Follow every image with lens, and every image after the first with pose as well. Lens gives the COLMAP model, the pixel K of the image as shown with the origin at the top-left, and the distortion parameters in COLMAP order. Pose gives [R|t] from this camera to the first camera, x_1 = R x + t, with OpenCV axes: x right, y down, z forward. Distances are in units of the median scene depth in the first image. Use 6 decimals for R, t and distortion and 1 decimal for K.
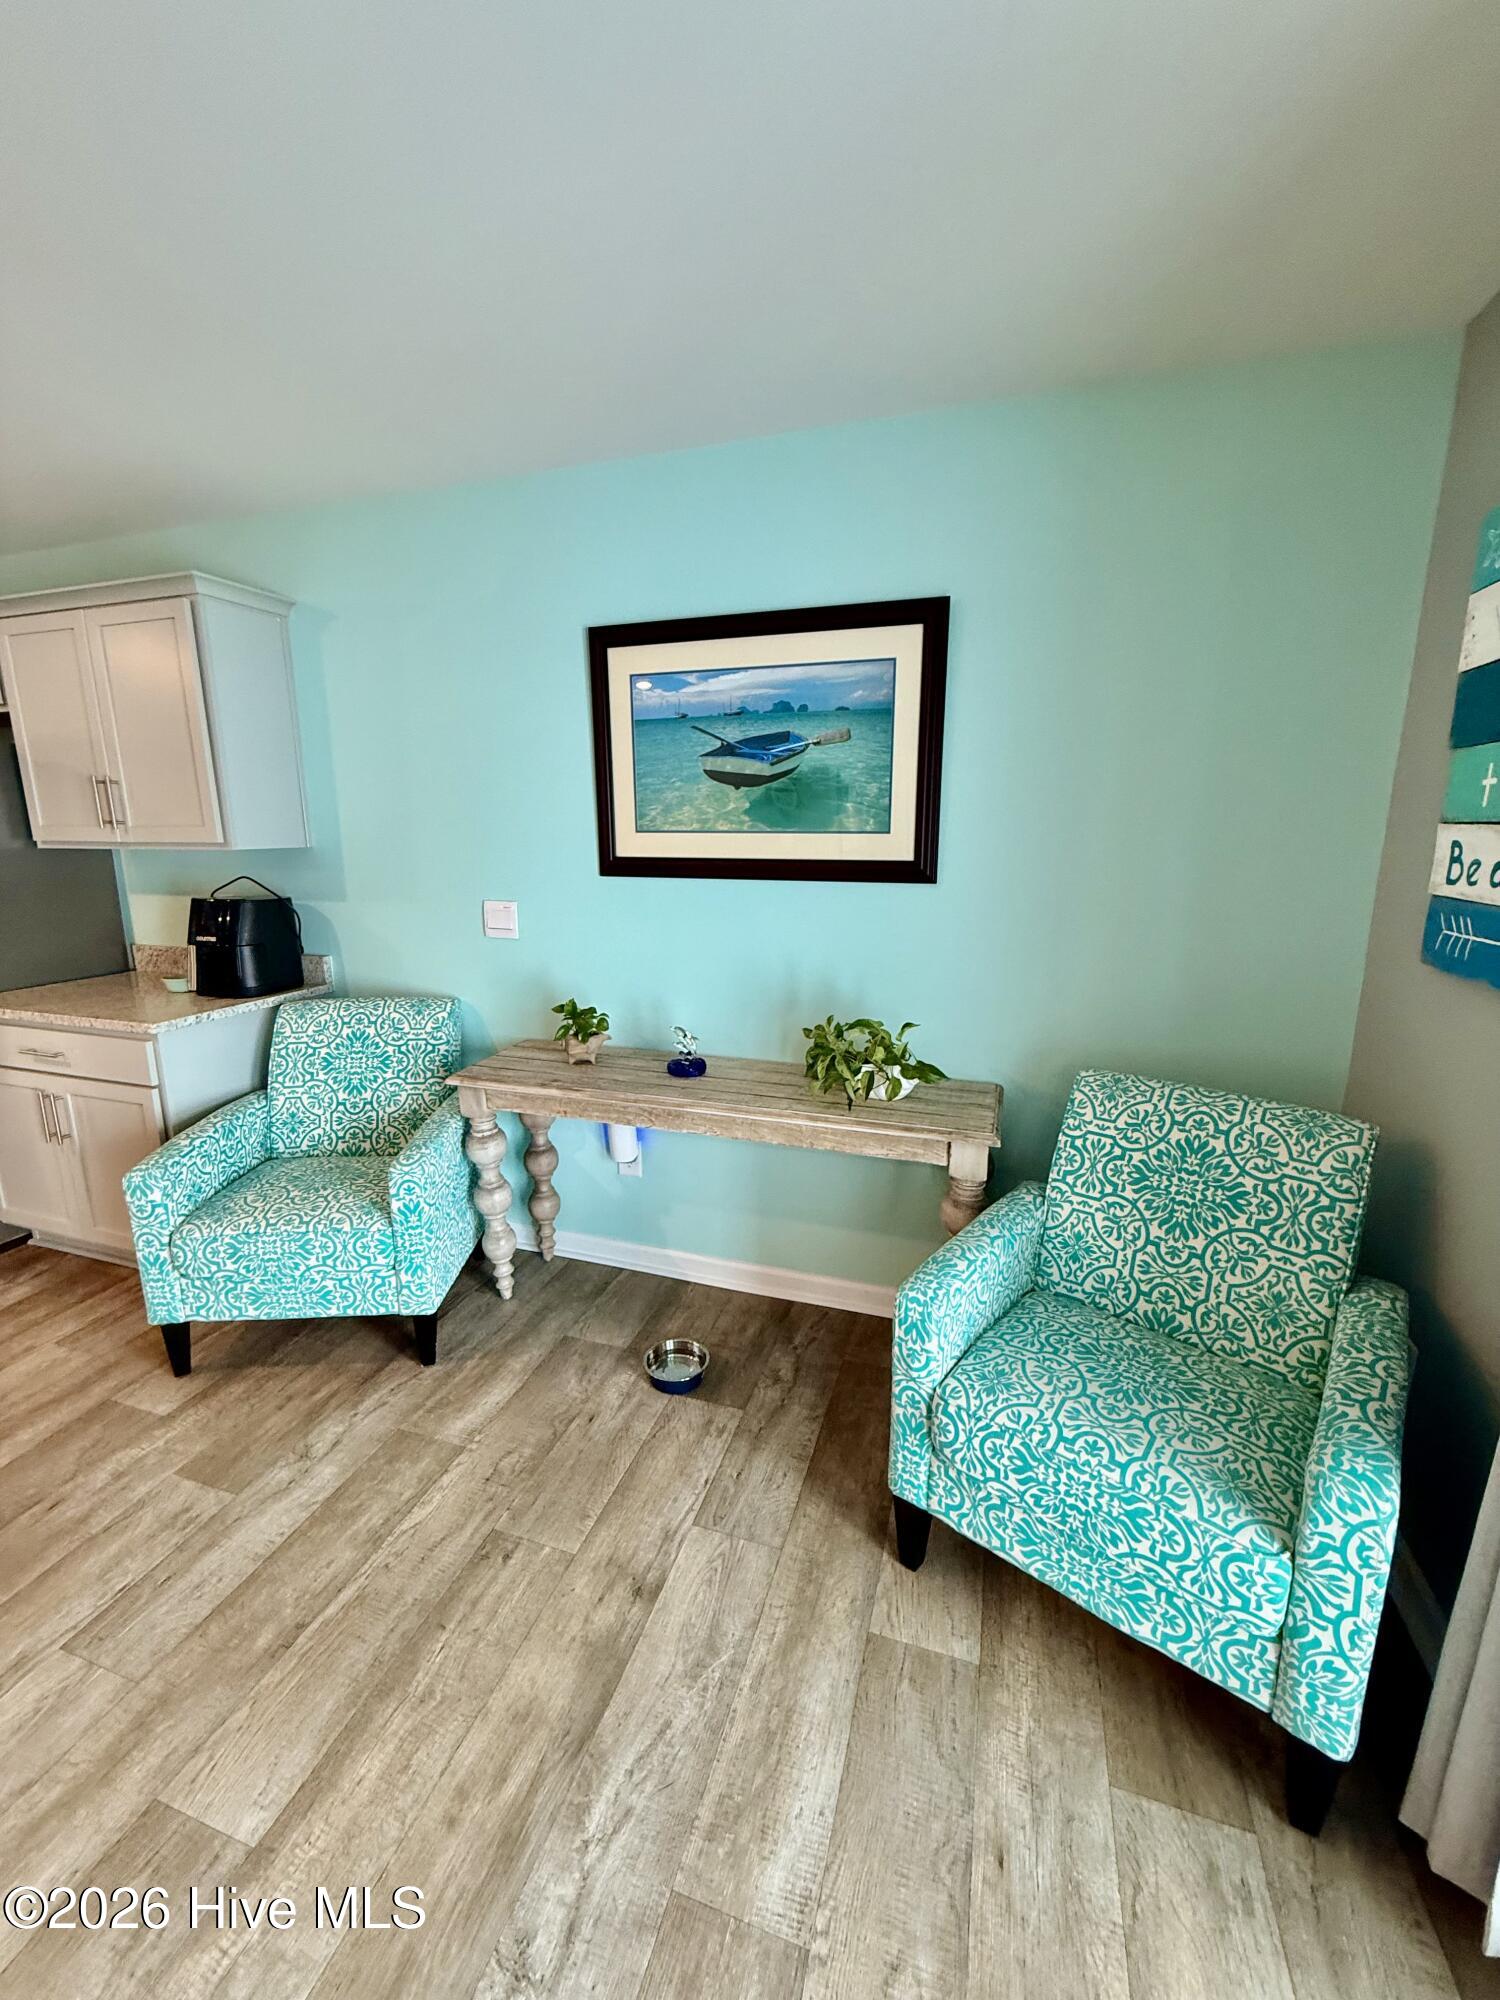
lens RADIAL K [[797.8, 0, 749.8], [0, 797.8, 998.1], [0, 0, 1]] dist [0.000599, 0.000017]
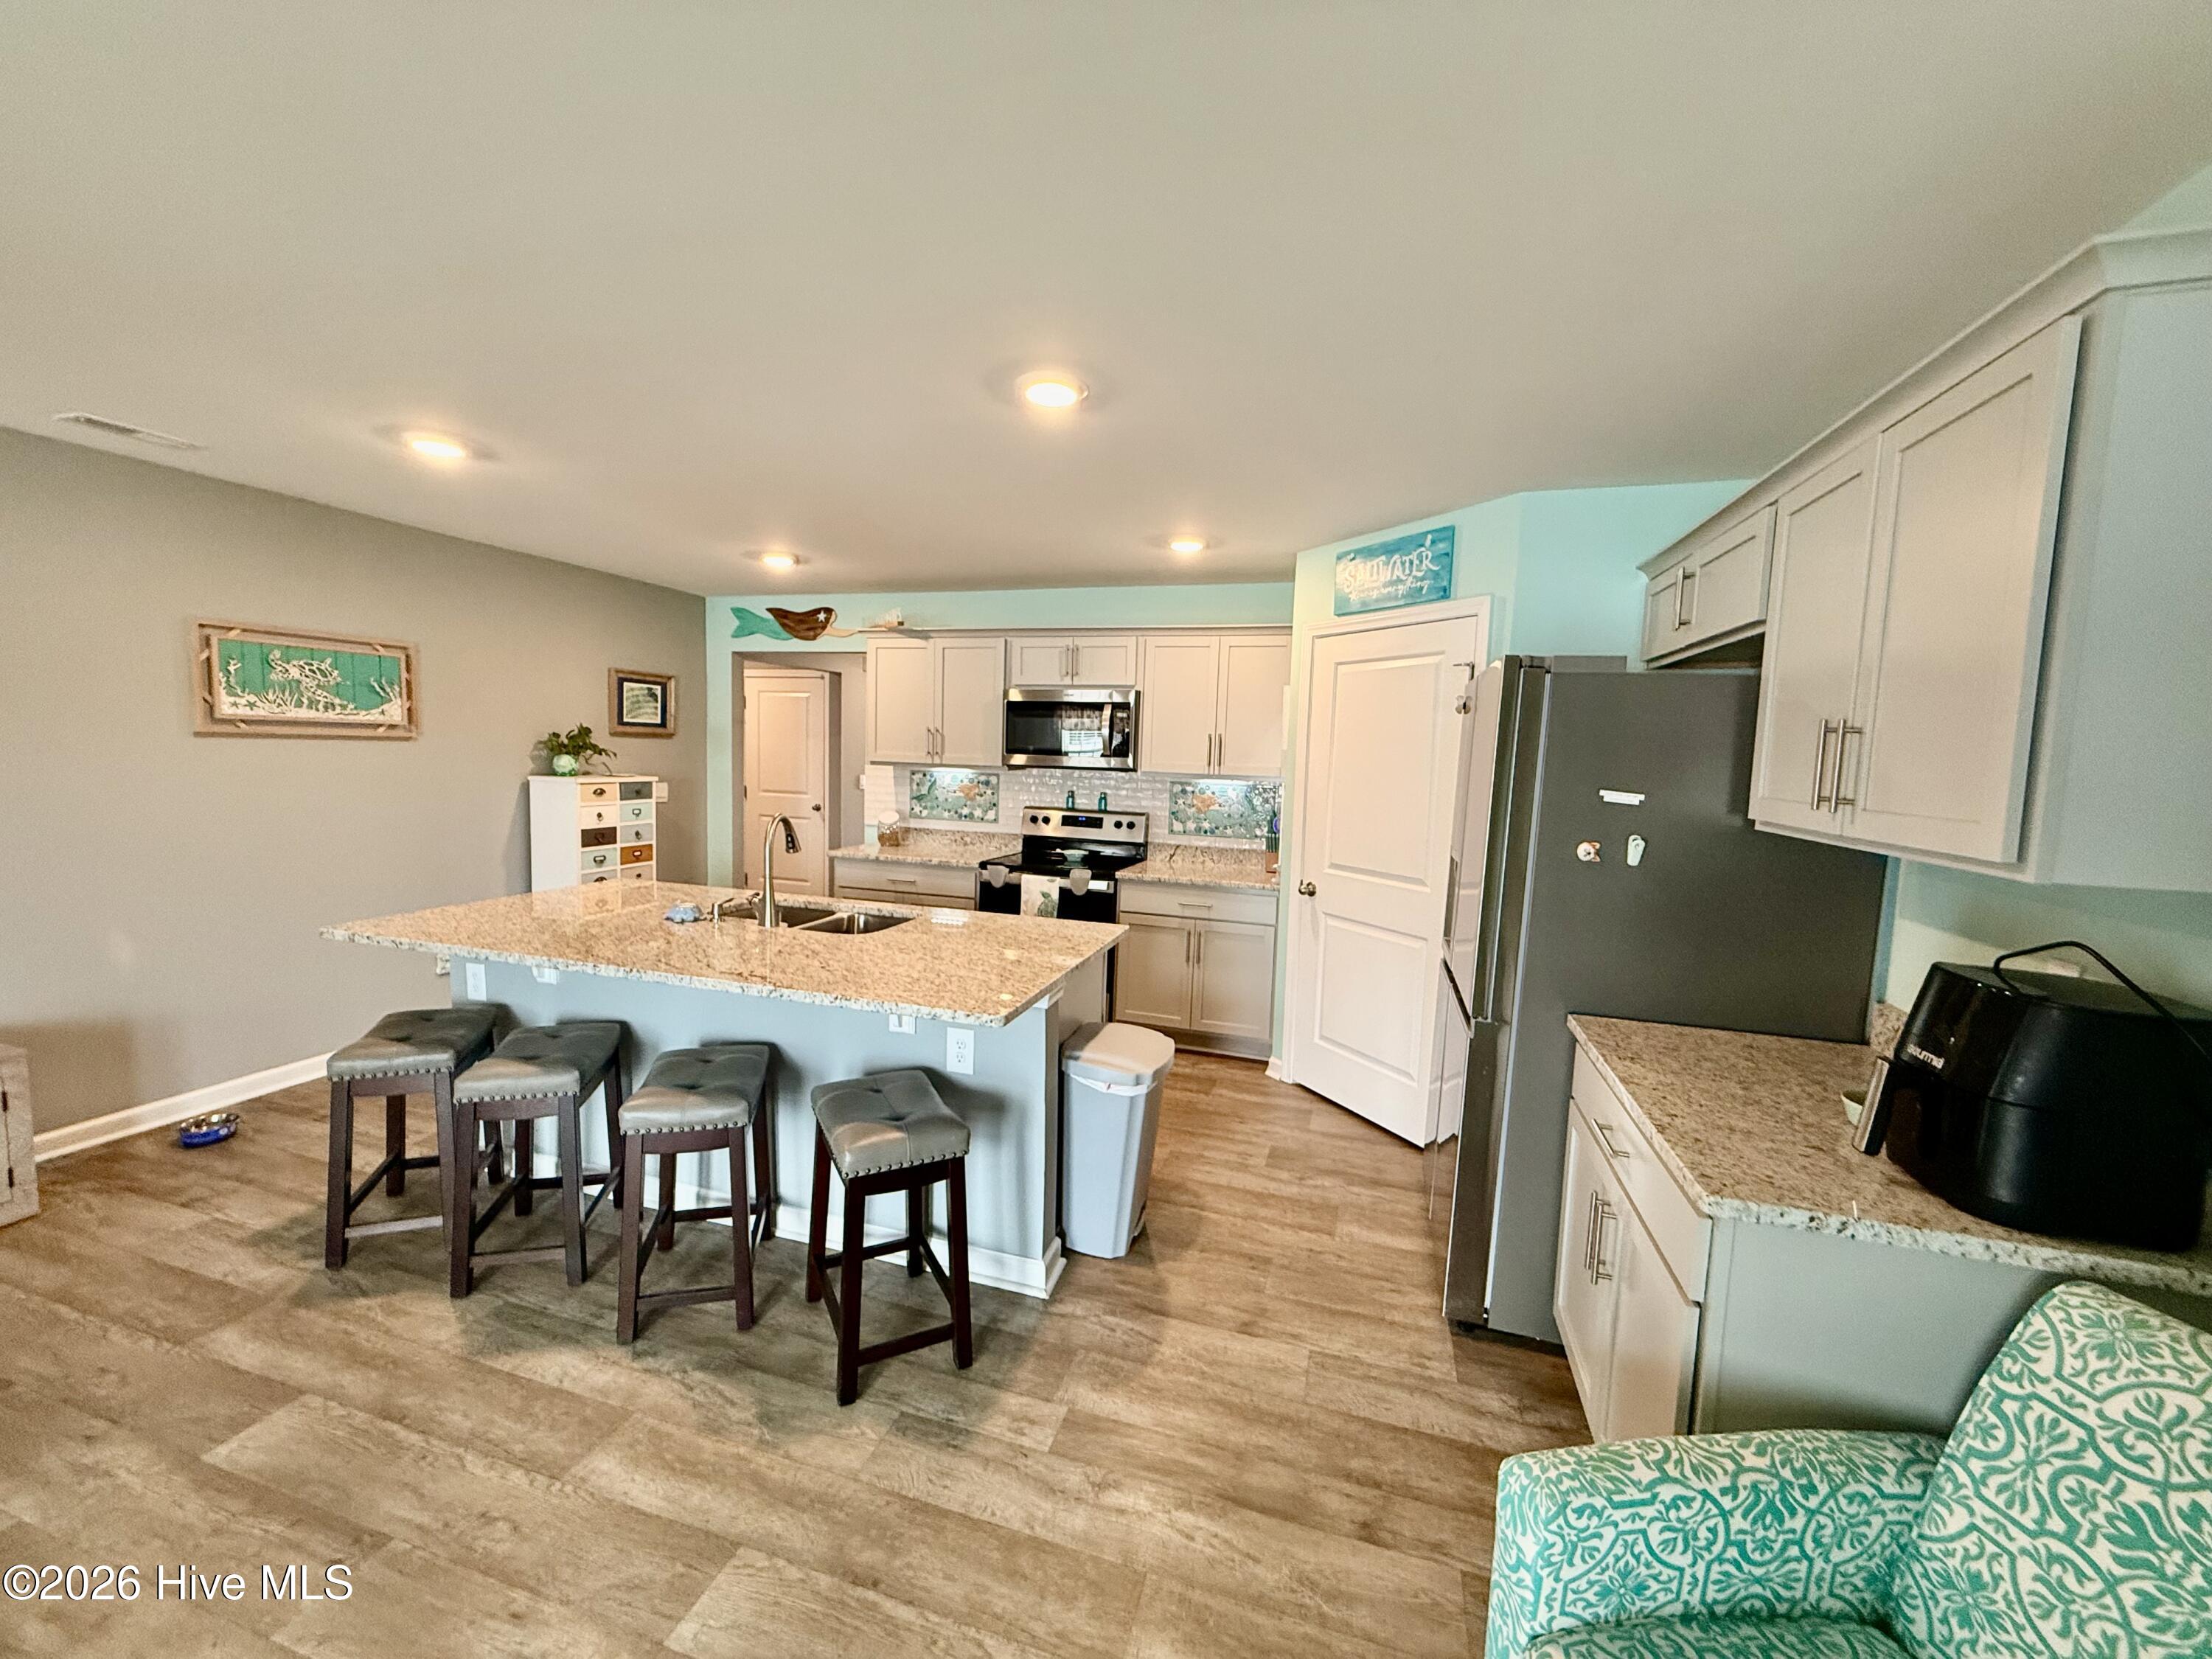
lens RADIAL K [[882.3, 0, 1100.9], [0, 882.3, 827.9], [0, 0, 1]] dist [0.000599, 0.000017]
pose [[0.012909, 0.092266, -0.995651, -0.227673], [-0.239967, 0.966920, 0.086492, -0.159442], [0.970695, 0.237807, 0.034623, 0.583563]]
